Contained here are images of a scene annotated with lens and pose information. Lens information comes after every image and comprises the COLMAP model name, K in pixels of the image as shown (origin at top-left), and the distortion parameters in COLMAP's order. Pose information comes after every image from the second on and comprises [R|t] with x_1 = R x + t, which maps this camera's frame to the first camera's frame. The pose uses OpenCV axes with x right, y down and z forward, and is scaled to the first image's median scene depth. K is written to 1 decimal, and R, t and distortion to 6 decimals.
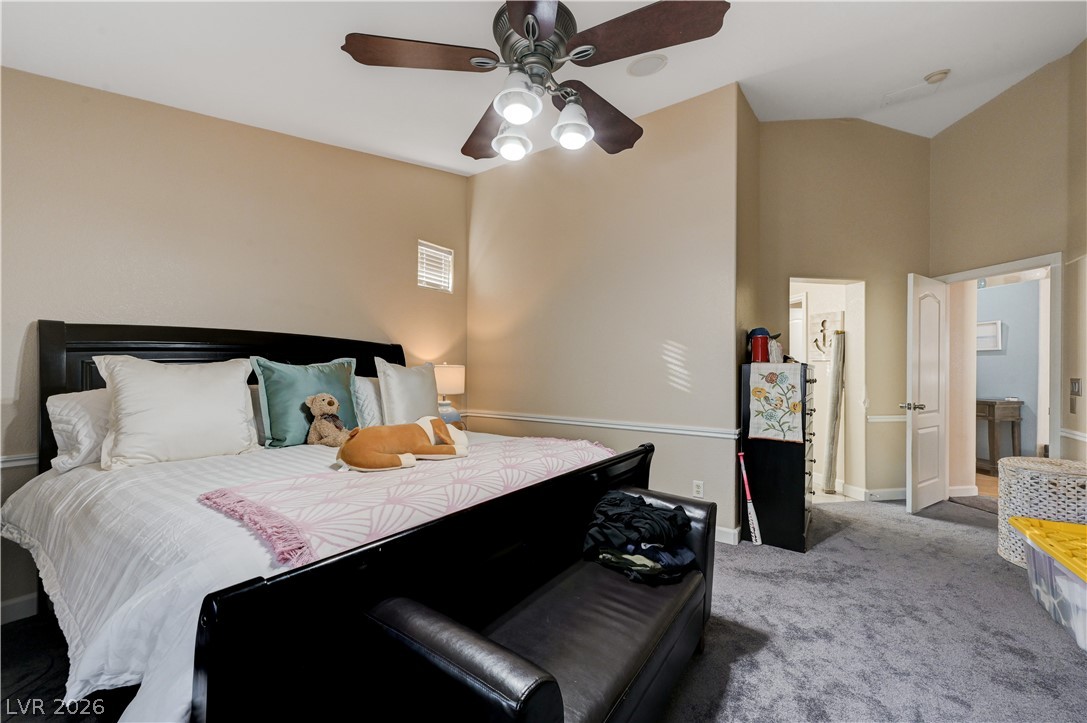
lens RADIAL K [[432.0, 0, 542.1], [0, 432.0, 365.9], [0, 0, 1]] dist [-0.000856, 0.000717]
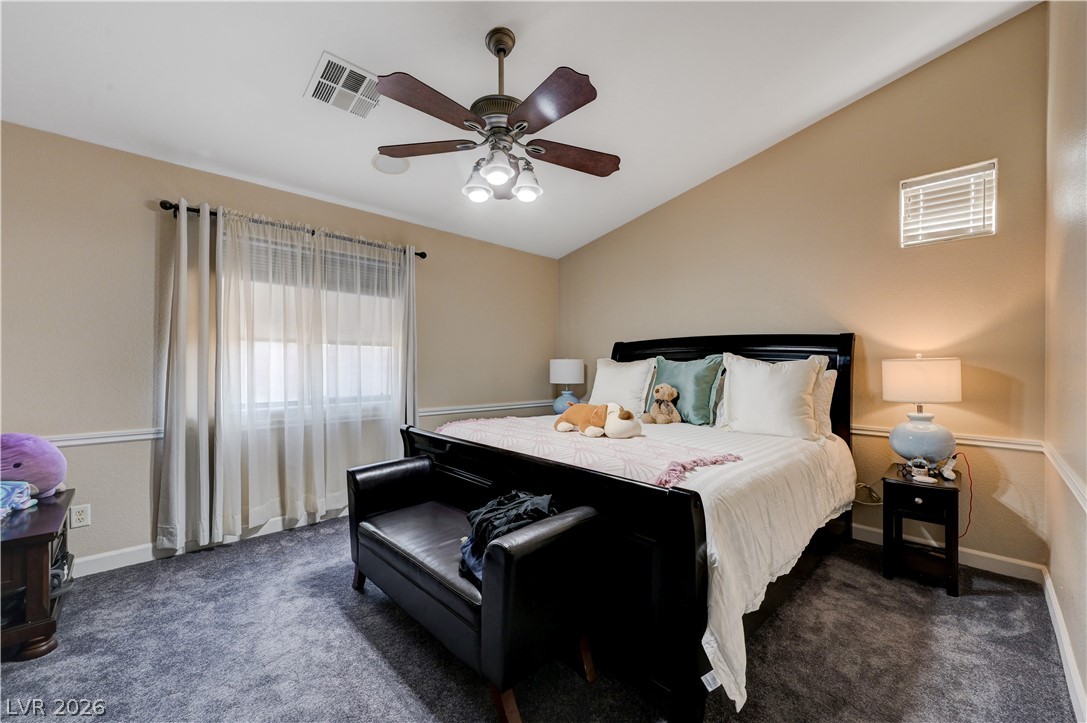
lens RADIAL K [[432.0, 0, 543.7], [0, 432.0, 364.2], [0, 0, 1]] dist [-0.000856, 0.000717]
pose [[-0.171346, -0.005343, -0.985196, 0.494146], [0.009178, 0.999933, -0.007019, 0.006061], [0.985168, -0.010245, -0.171286, 0.529555]]
